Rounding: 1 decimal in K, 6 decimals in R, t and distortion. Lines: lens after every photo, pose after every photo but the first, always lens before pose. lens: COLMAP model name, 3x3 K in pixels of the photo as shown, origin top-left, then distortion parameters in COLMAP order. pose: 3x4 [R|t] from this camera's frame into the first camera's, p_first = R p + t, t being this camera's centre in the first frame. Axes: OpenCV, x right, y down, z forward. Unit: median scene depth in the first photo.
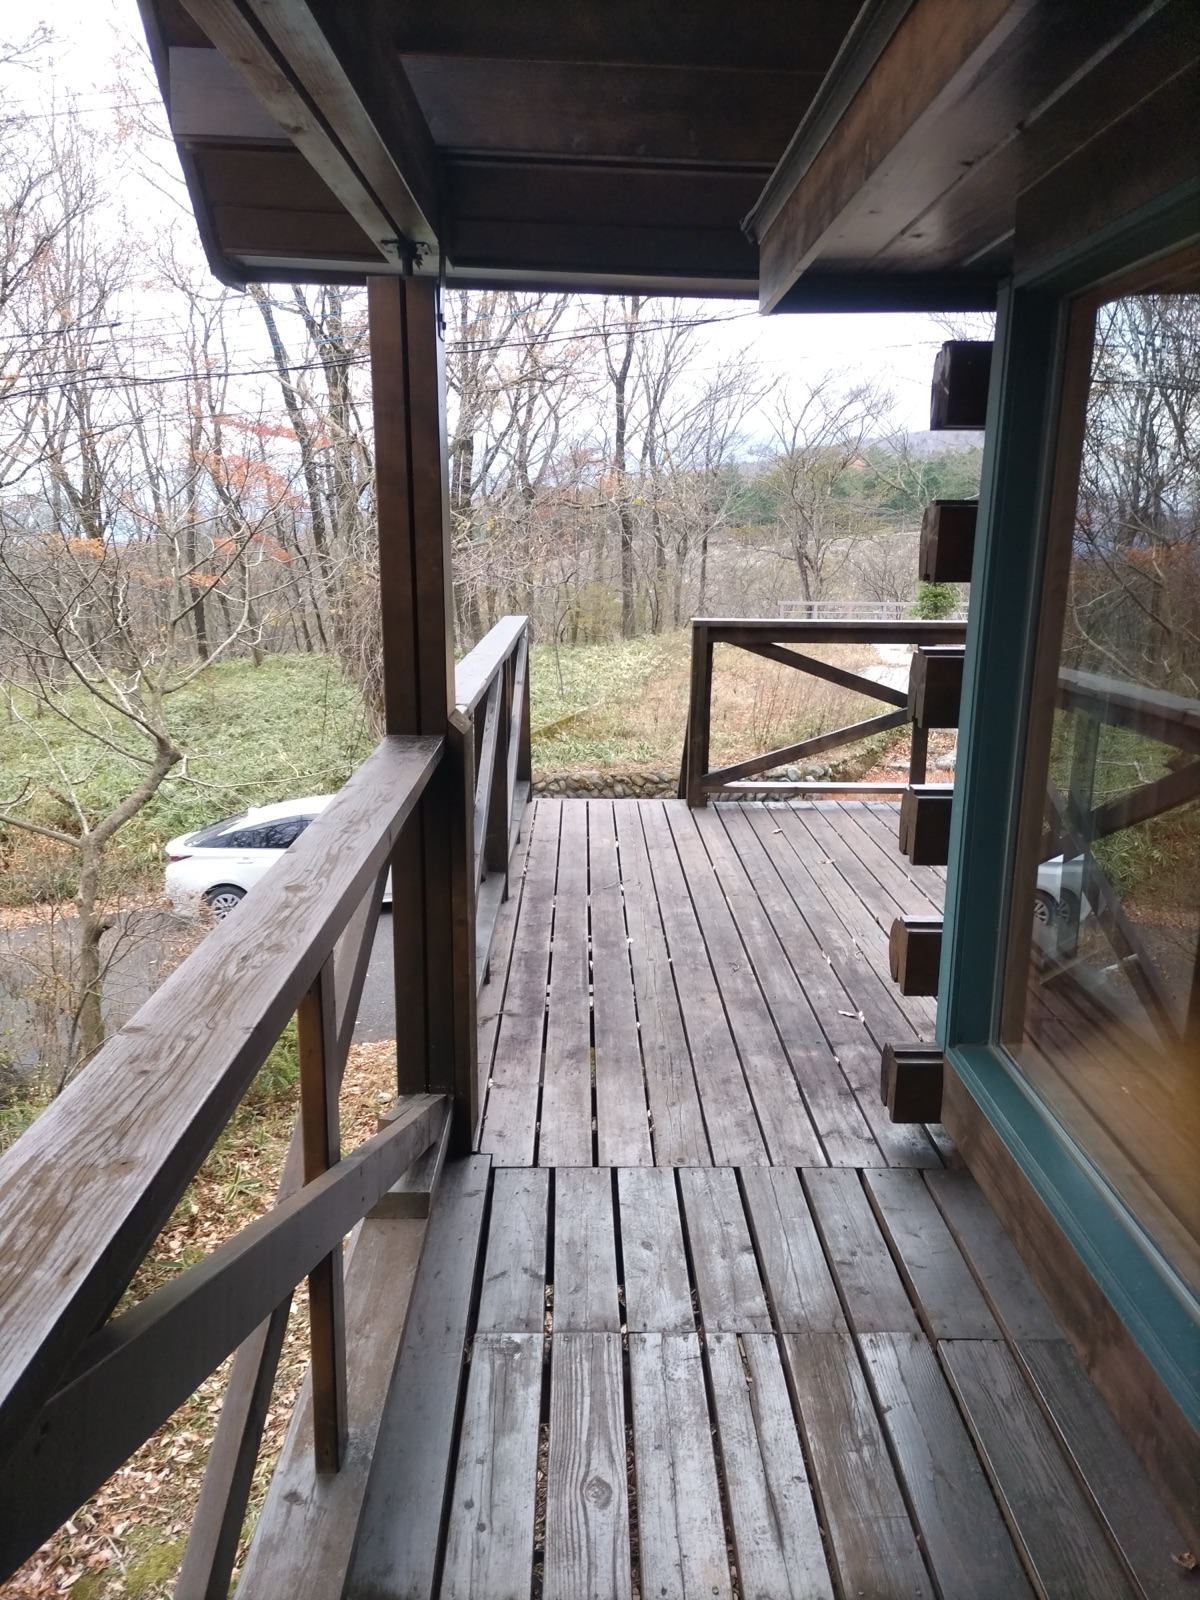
lens RADIAL K [[1190.6, 0, 600.9], [0, 1190.6, 800.0], [0, 0, 1]] dist [0.004922, -0.006124]
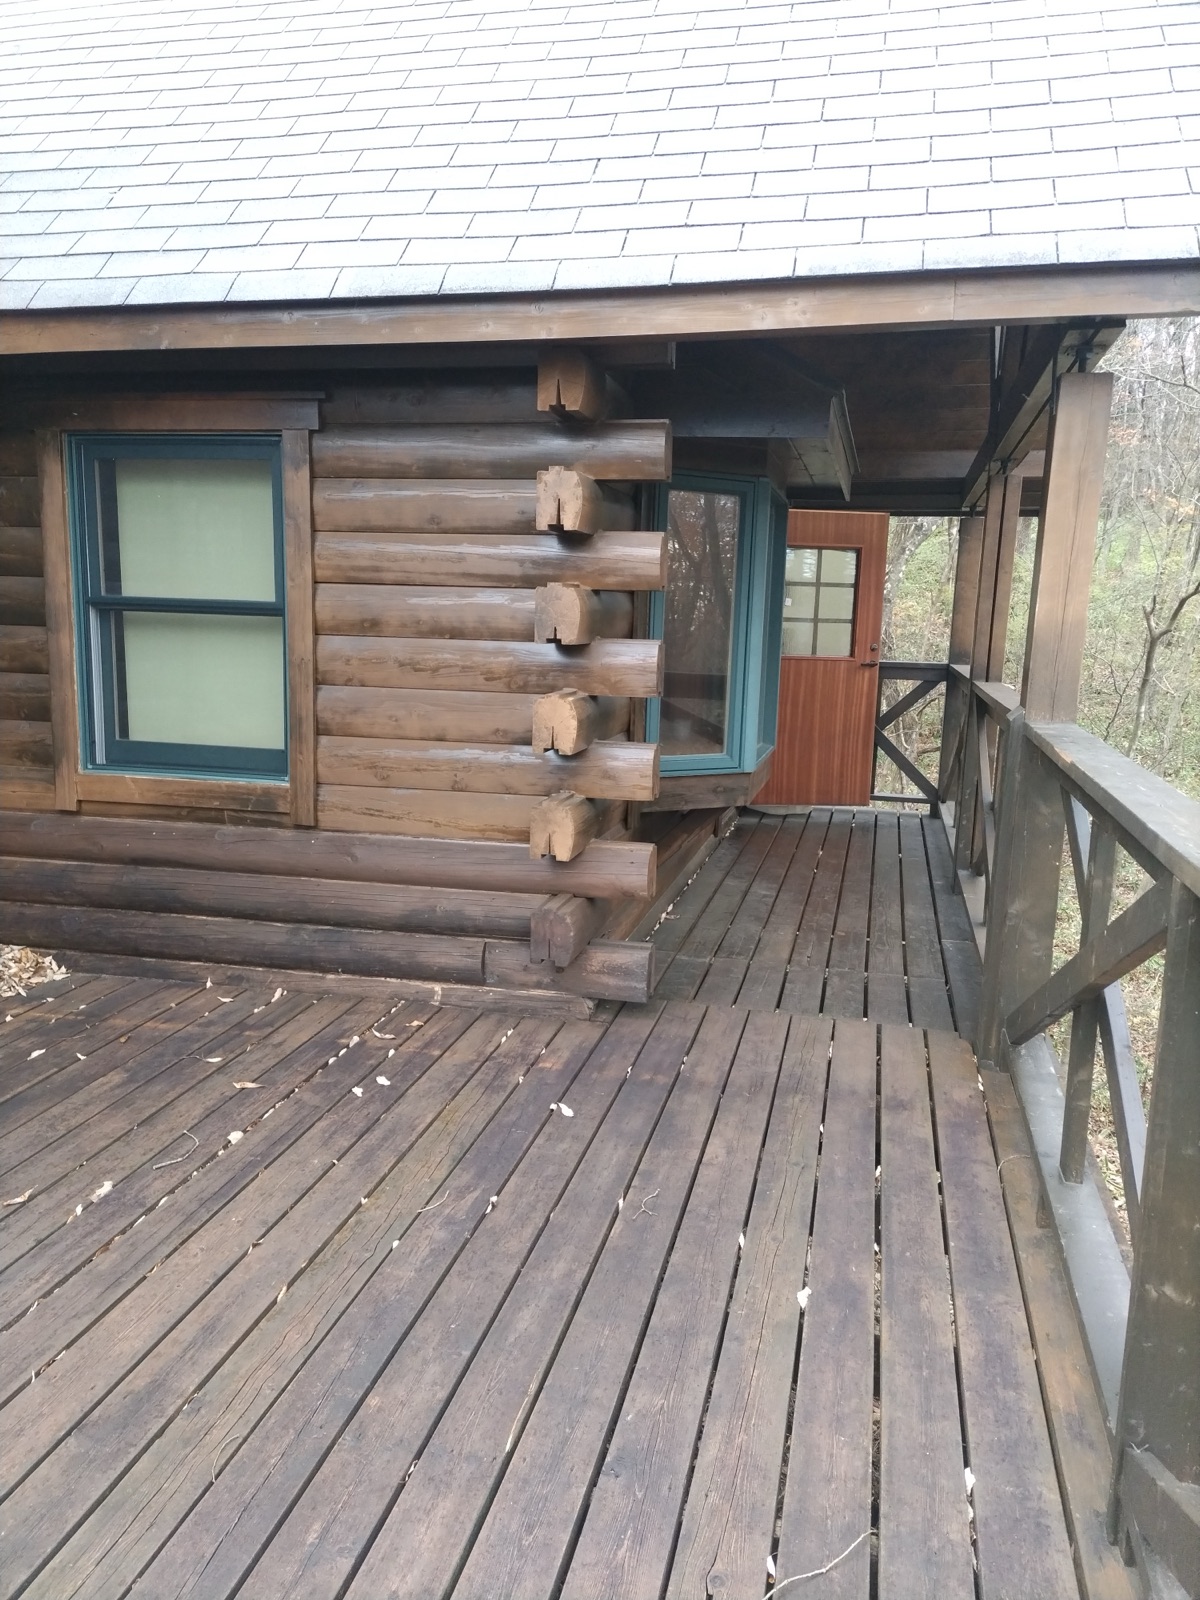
lens RADIAL K [[1190.6, 0, 601.1], [0, 1190.6, 801.4], [0, 0, 1]] dist [0.004922, -0.006124]
pose [[-0.969604, -0.071390, 0.234034, 0.002262], [0.021997, 0.927182, 0.373964, -0.311009], [-0.243690, 0.367745, -0.897429, 1.535377]]
